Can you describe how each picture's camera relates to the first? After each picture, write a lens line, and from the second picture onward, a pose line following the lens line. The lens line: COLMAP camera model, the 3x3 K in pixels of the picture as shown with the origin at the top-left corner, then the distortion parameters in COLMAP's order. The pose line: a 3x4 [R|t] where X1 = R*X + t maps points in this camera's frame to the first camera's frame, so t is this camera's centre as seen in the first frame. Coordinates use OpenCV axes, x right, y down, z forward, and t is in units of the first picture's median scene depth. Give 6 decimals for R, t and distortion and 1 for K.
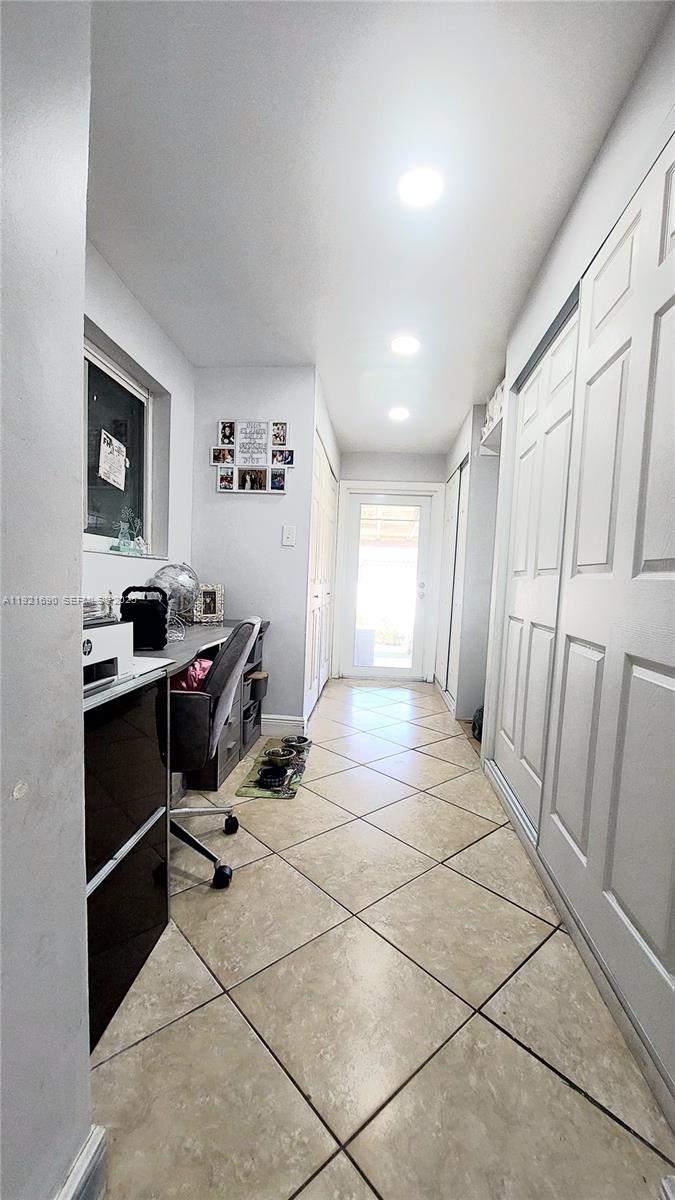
lens RADIAL K [[486.3, 0, 341.4], [0, 486.3, 602.1], [0, 0, 1]] dist [0.000541, 0.000074]
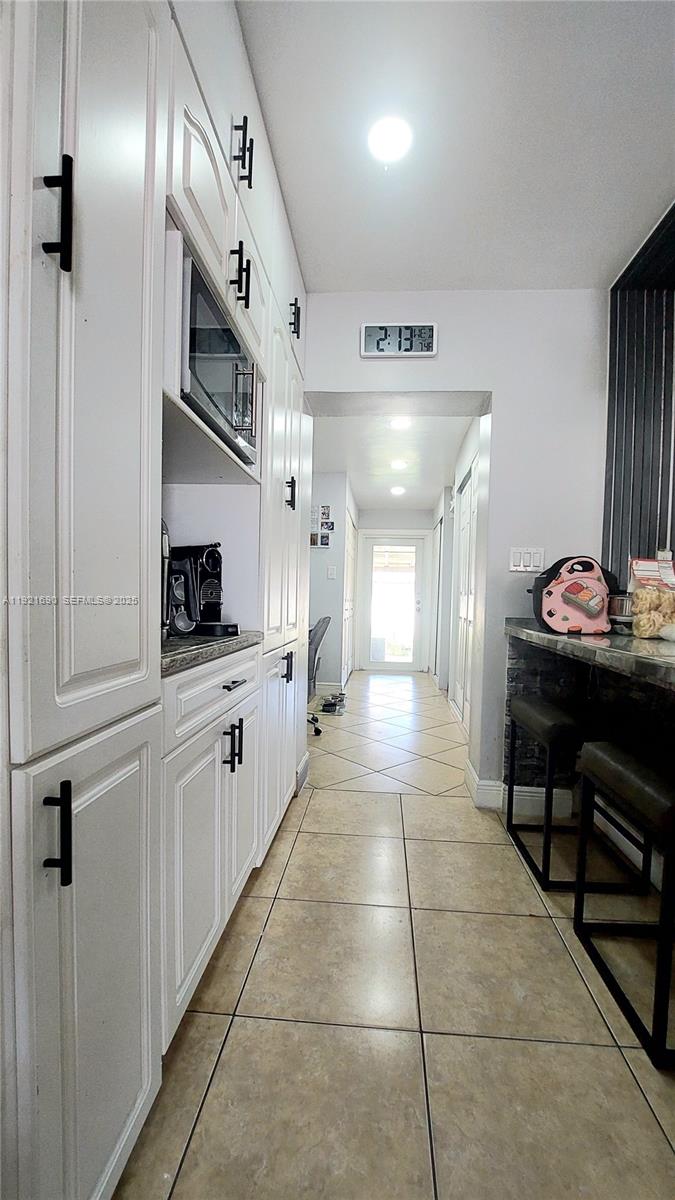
lens RADIAL K [[486.3, 0, 341.4], [0, 486.3, 602.1], [0, 0, 1]] dist [0.000541, 0.000074]
pose [[0.999638, -0.016220, -0.021483, -0.040508], [0.015272, 0.998933, -0.043581, 0.036094], [0.022167, 0.043237, 0.998819, -0.647059]]
